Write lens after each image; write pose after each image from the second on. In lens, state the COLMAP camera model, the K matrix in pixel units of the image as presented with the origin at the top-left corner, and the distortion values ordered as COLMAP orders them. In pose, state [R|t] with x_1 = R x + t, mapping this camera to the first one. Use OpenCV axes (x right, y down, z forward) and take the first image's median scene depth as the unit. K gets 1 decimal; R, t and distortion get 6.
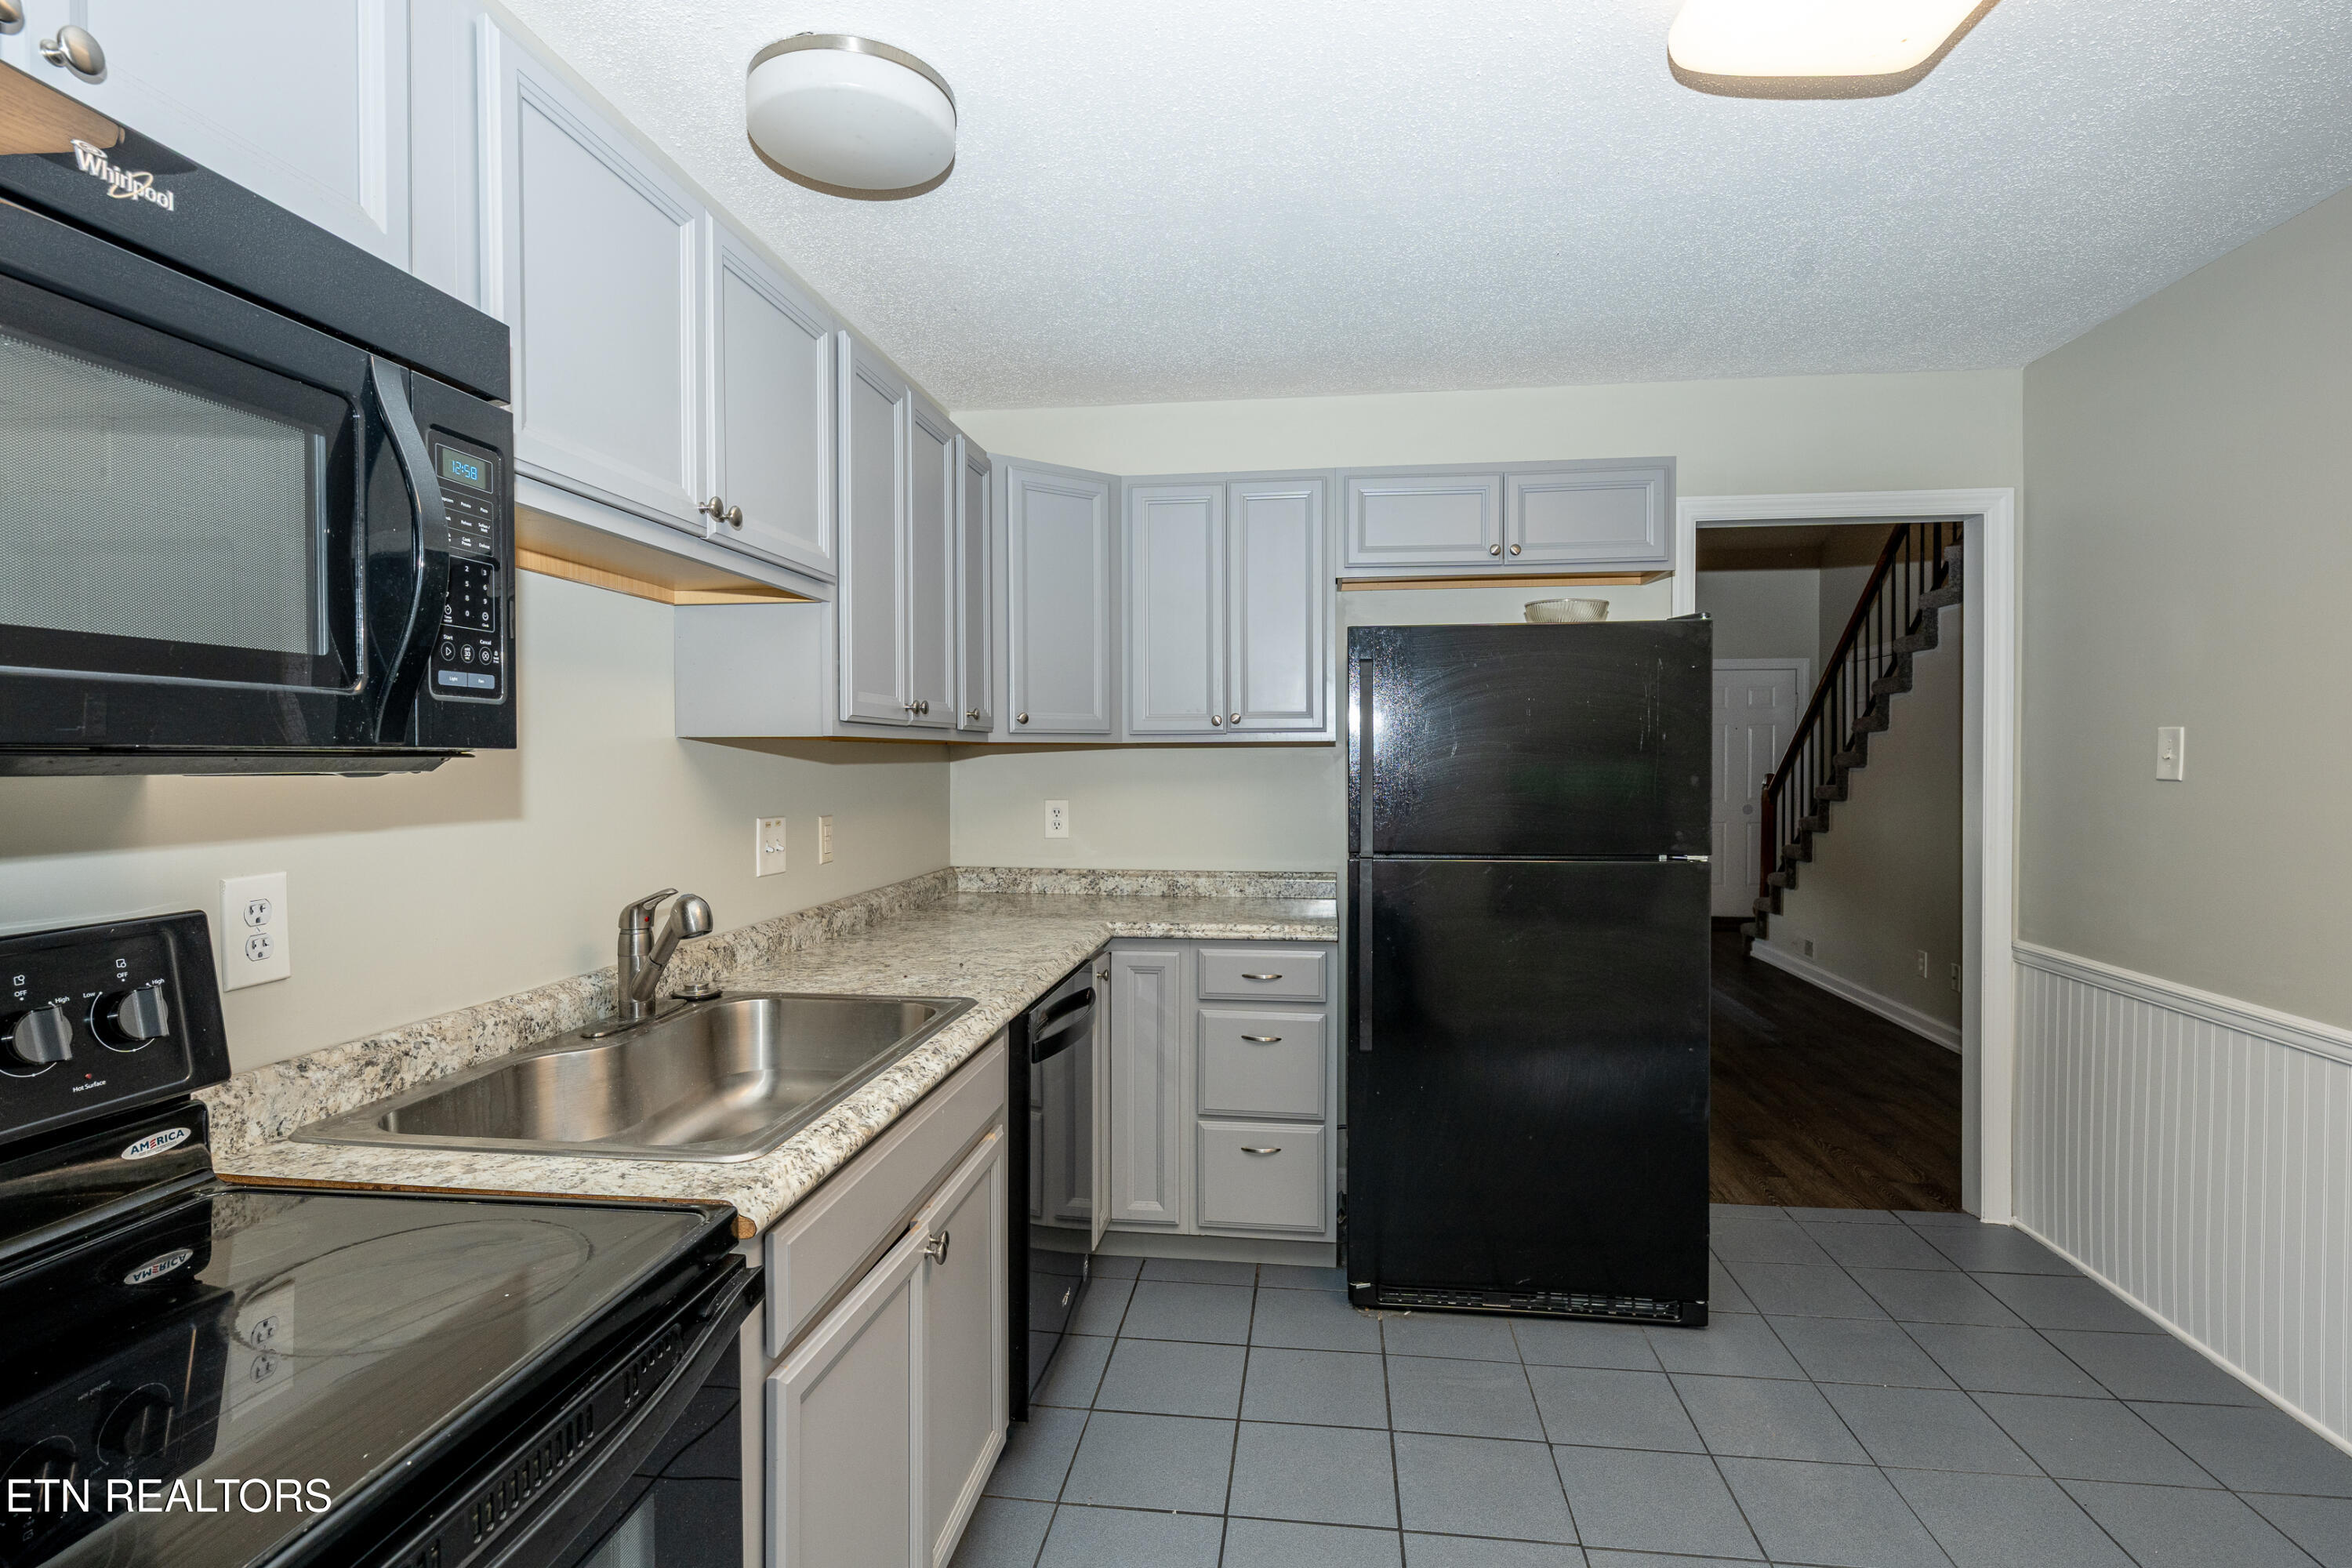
lens RADIAL K [[1170.3, 0, 1203.2], [0, 1170.3, 772.2], [0, 0, 1]] dist [-0.001081, 0.000448]
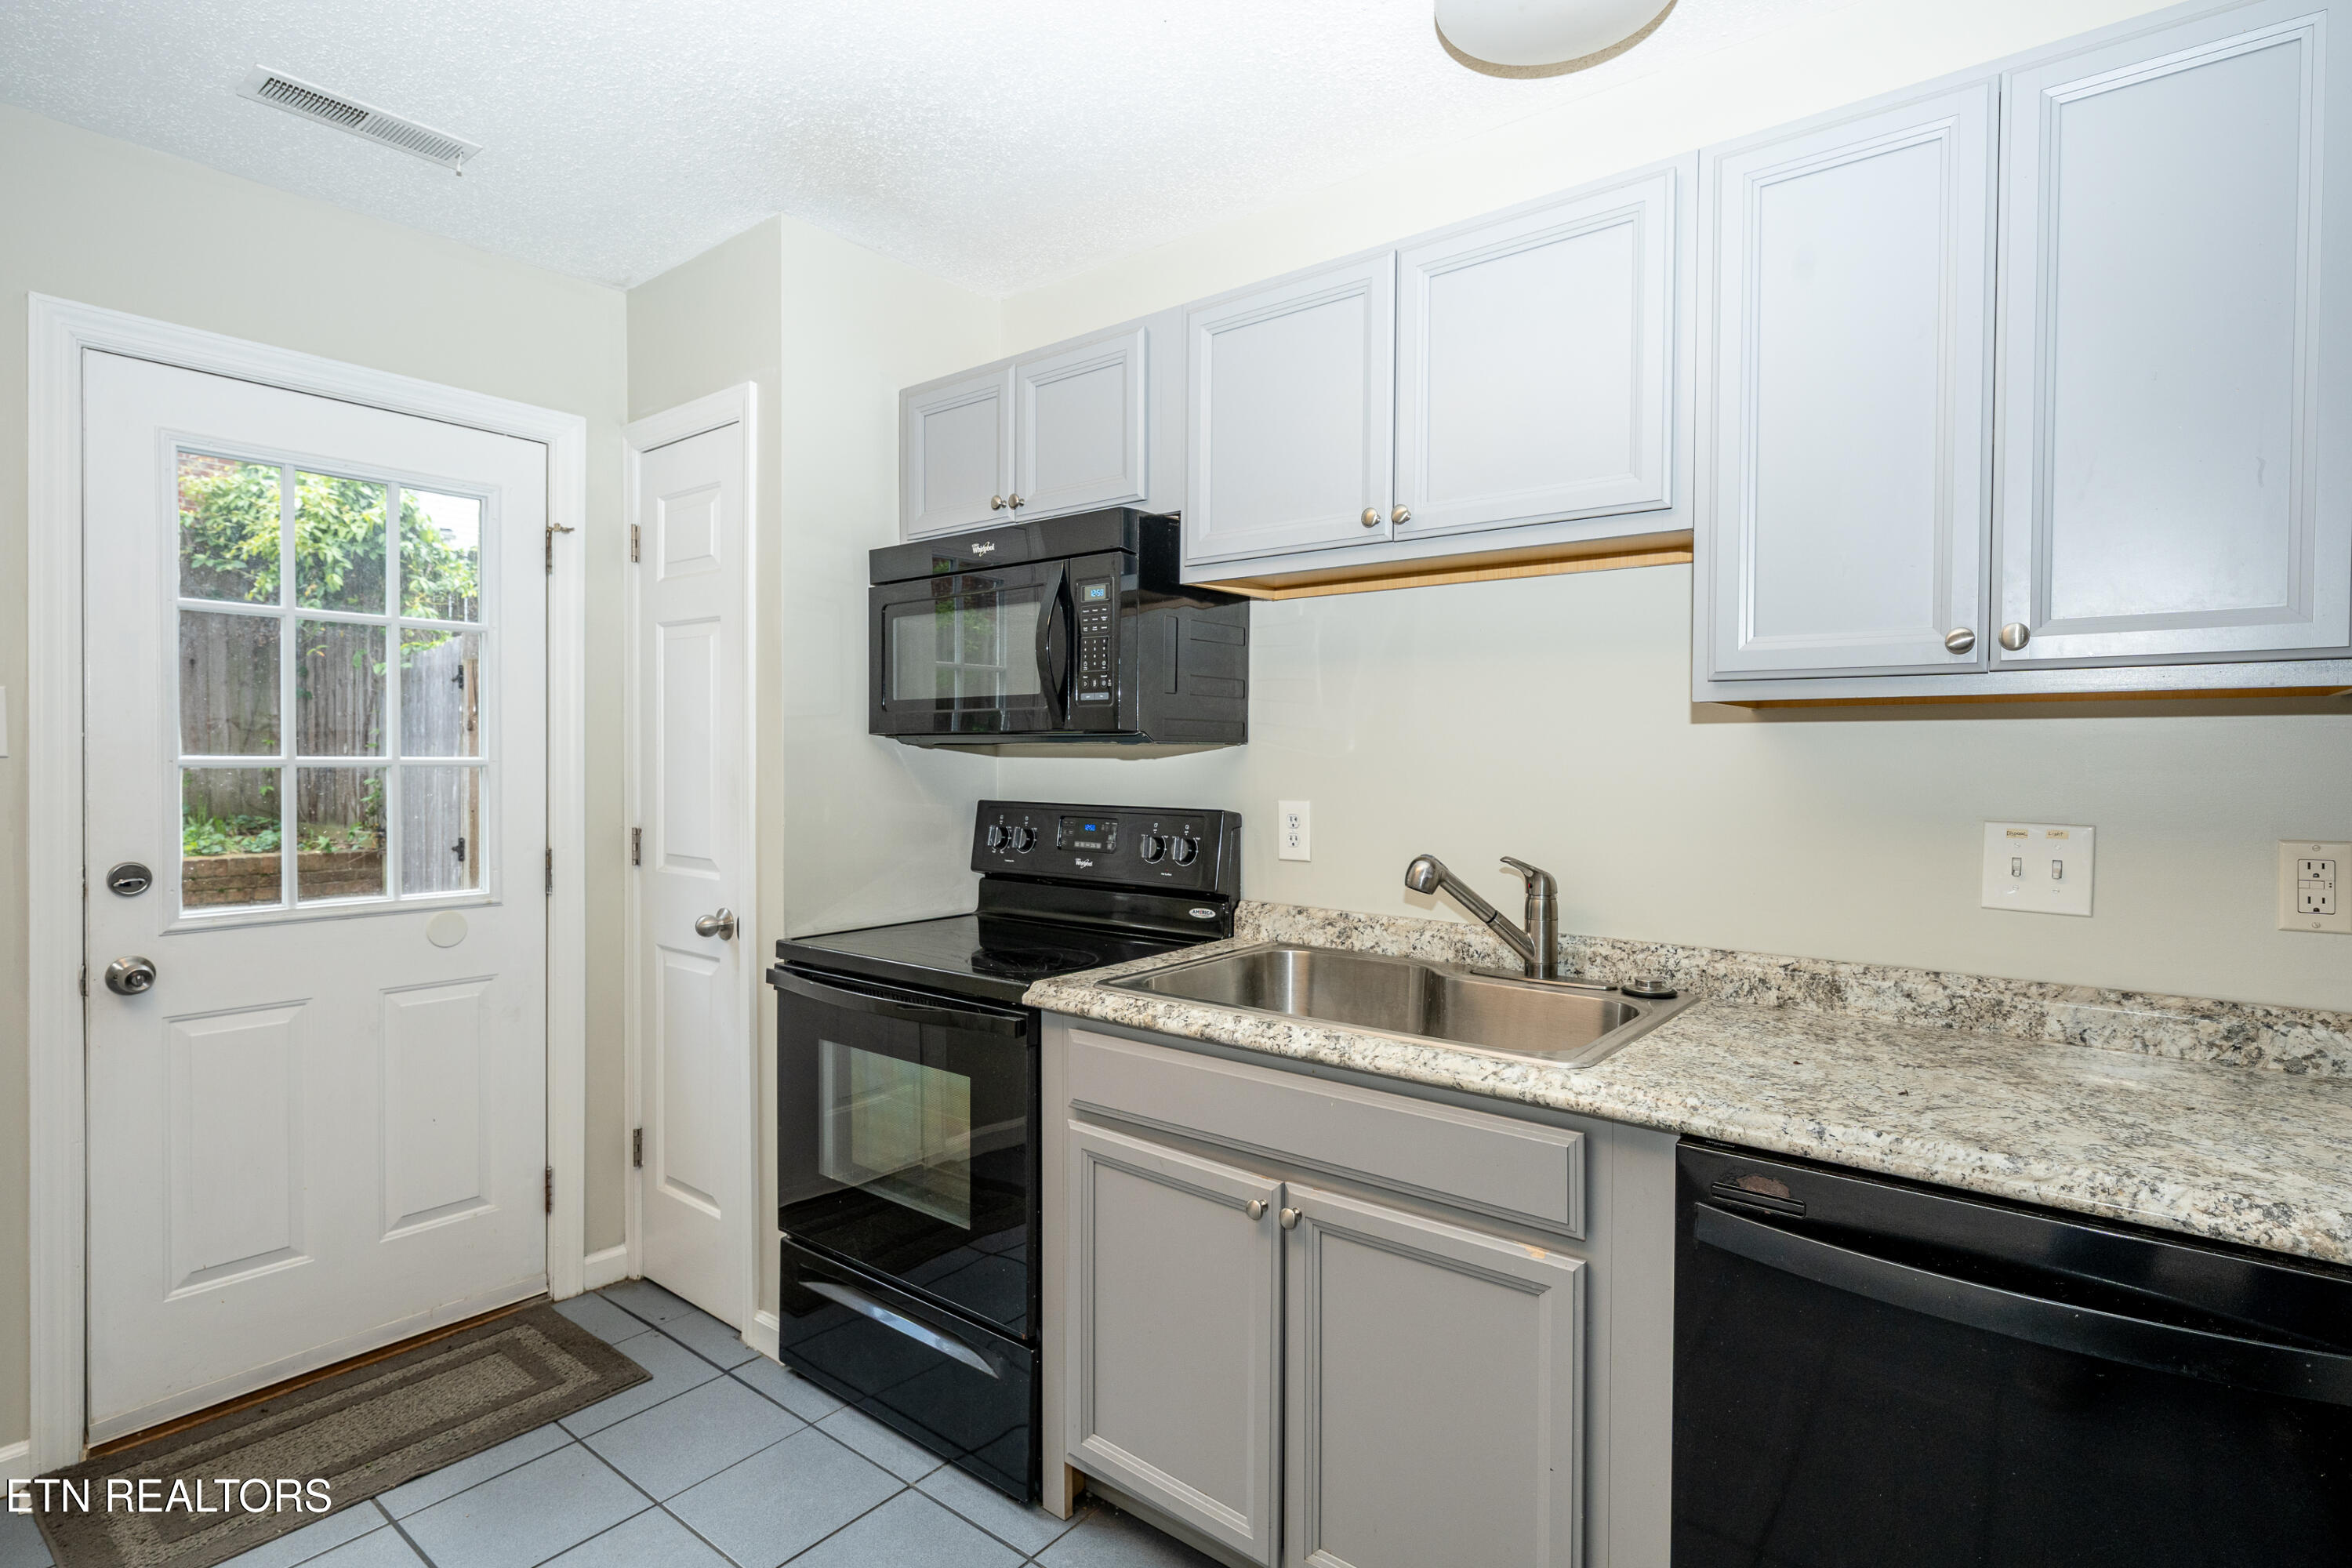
lens RADIAL K [[1170.3, 0, 1203.2], [0, 1170.3, 772.2], [0, 0, 1]] dist [-0.001081, 0.000448]
pose [[-0.524516, 0.010294, -0.851339, 0.469598], [-0.015266, 0.999652, 0.021493, 0.003024], [0.851264, 0.024270, -0.524176, 1.040723]]
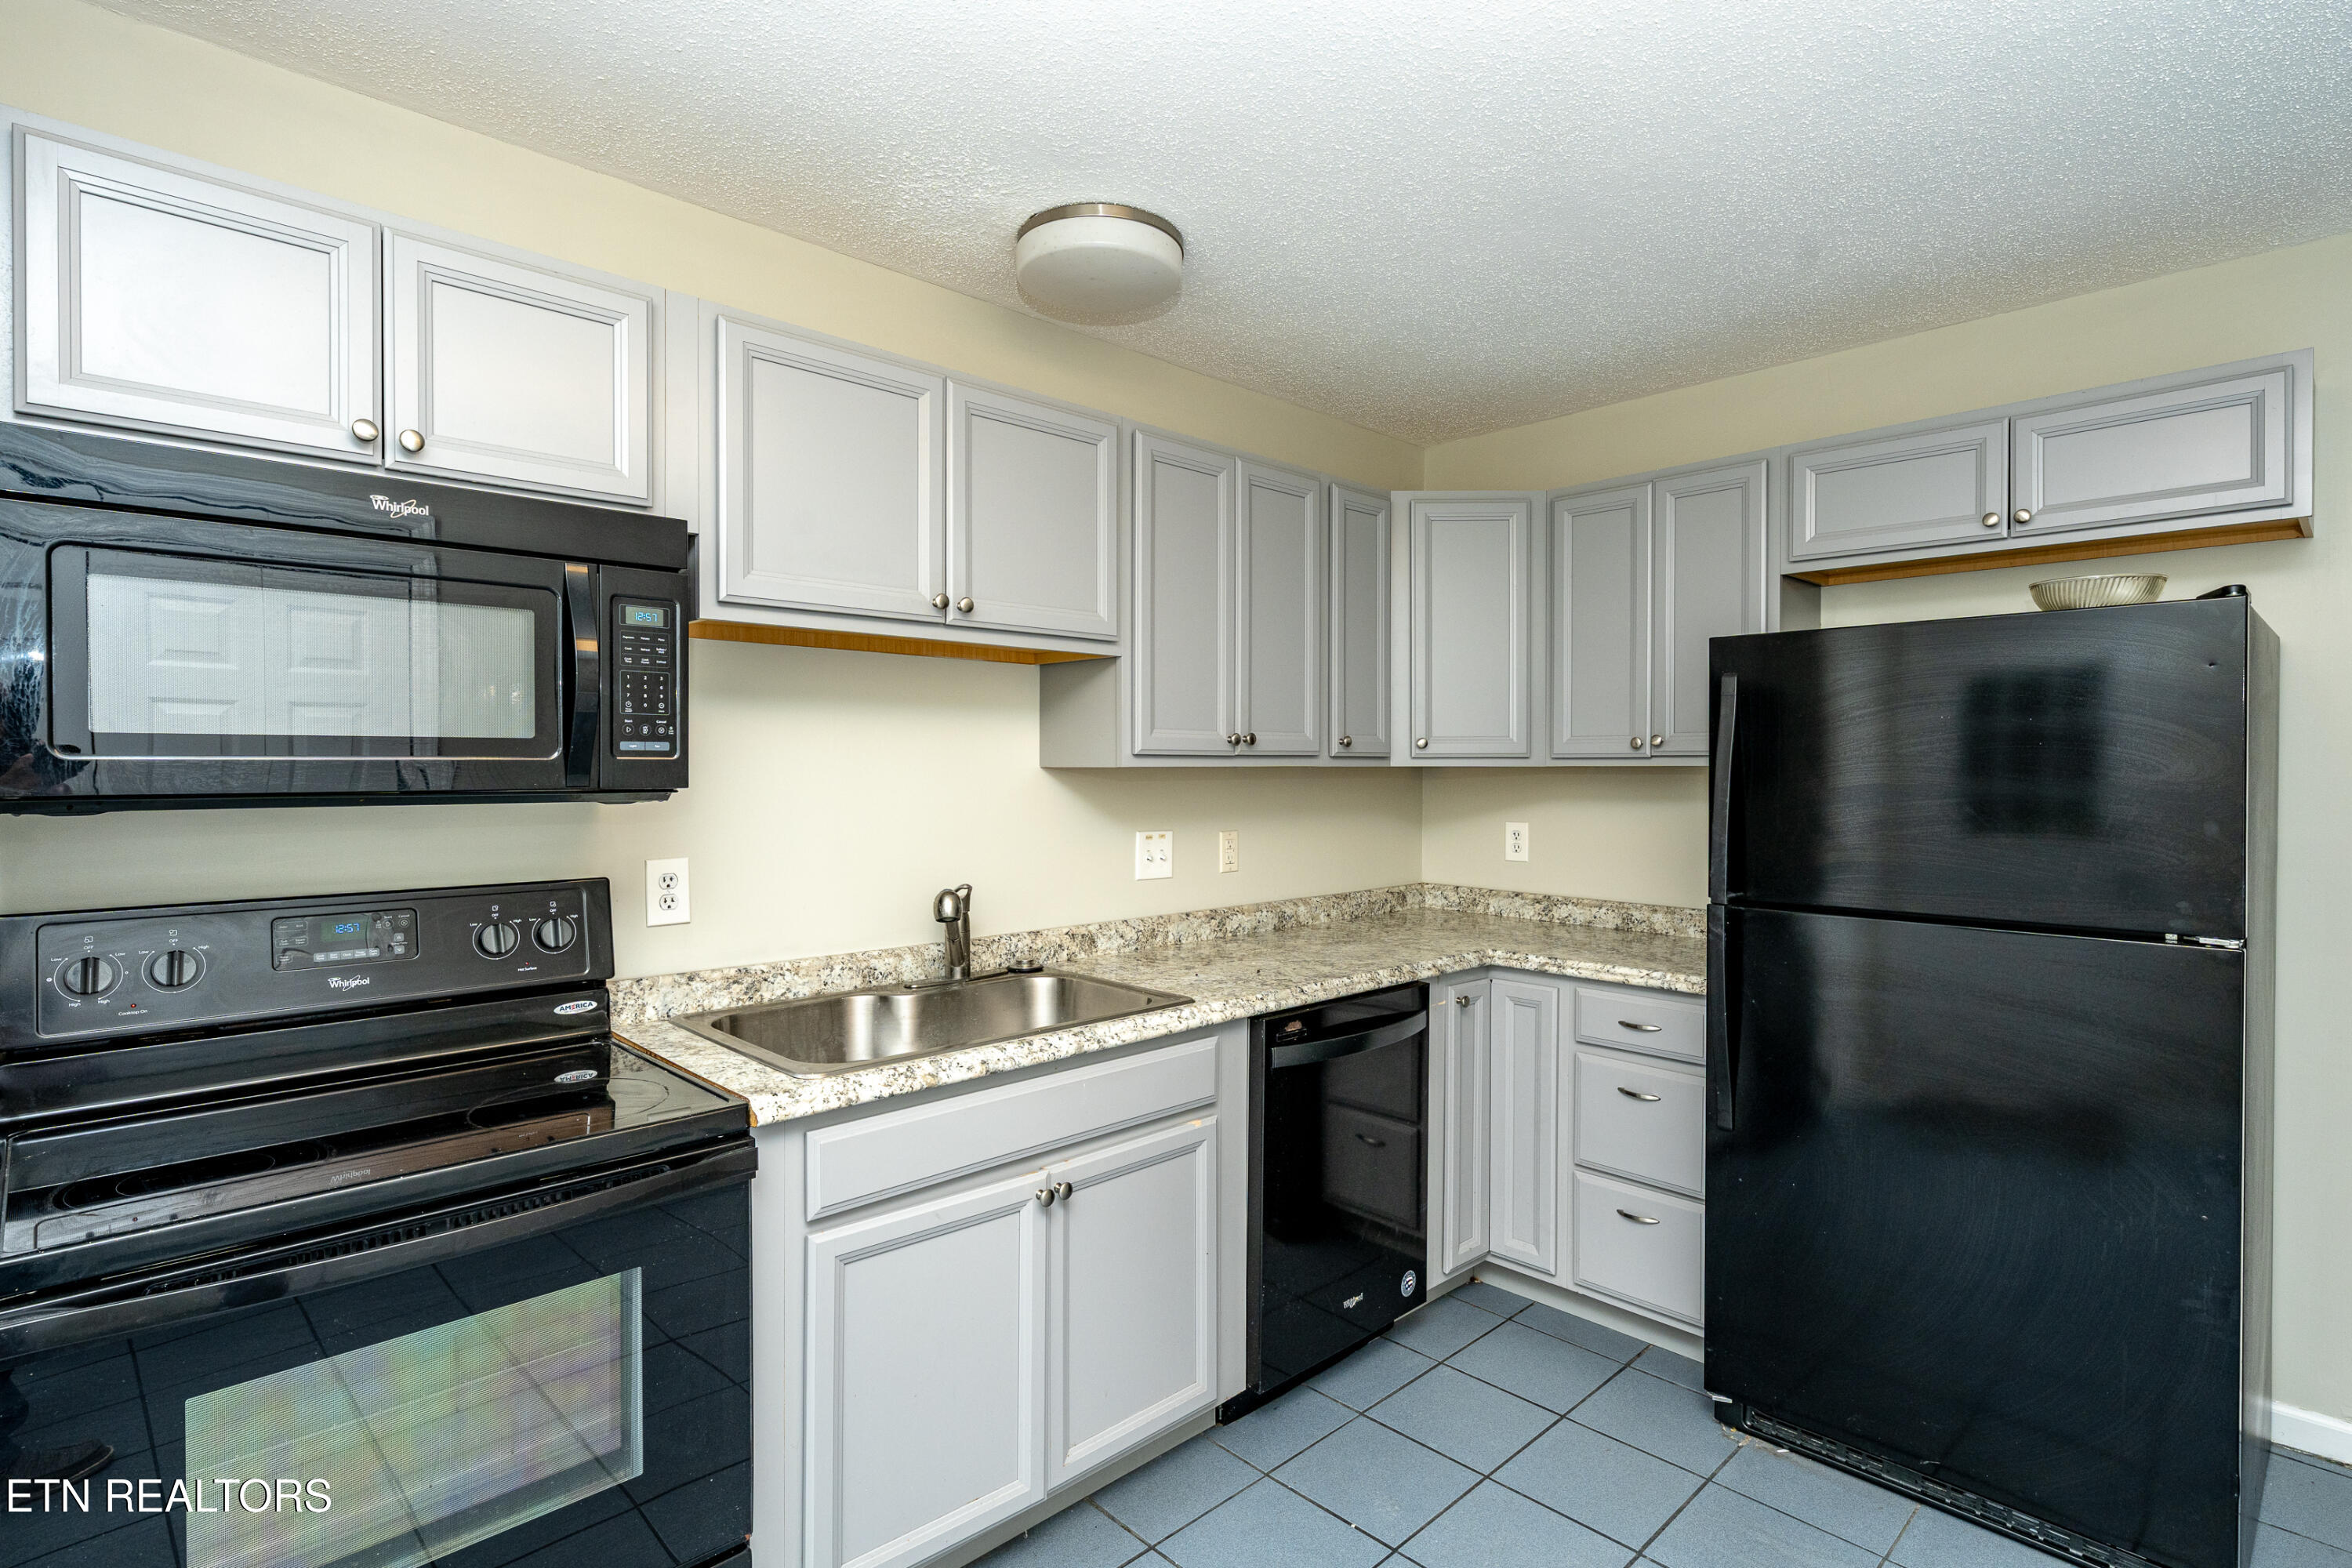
lens RADIAL K [[1170.3, 0, 1203.2], [0, 1170.3, 772.2], [0, 0, 1]] dist [-0.001081, 0.000448]
pose [[0.780138, 0.008559, -0.625549, 0.461675], [-0.011804, 0.999930, -0.001039, -0.023386], [0.625497, 0.008194, 0.780184, 0.101911]]
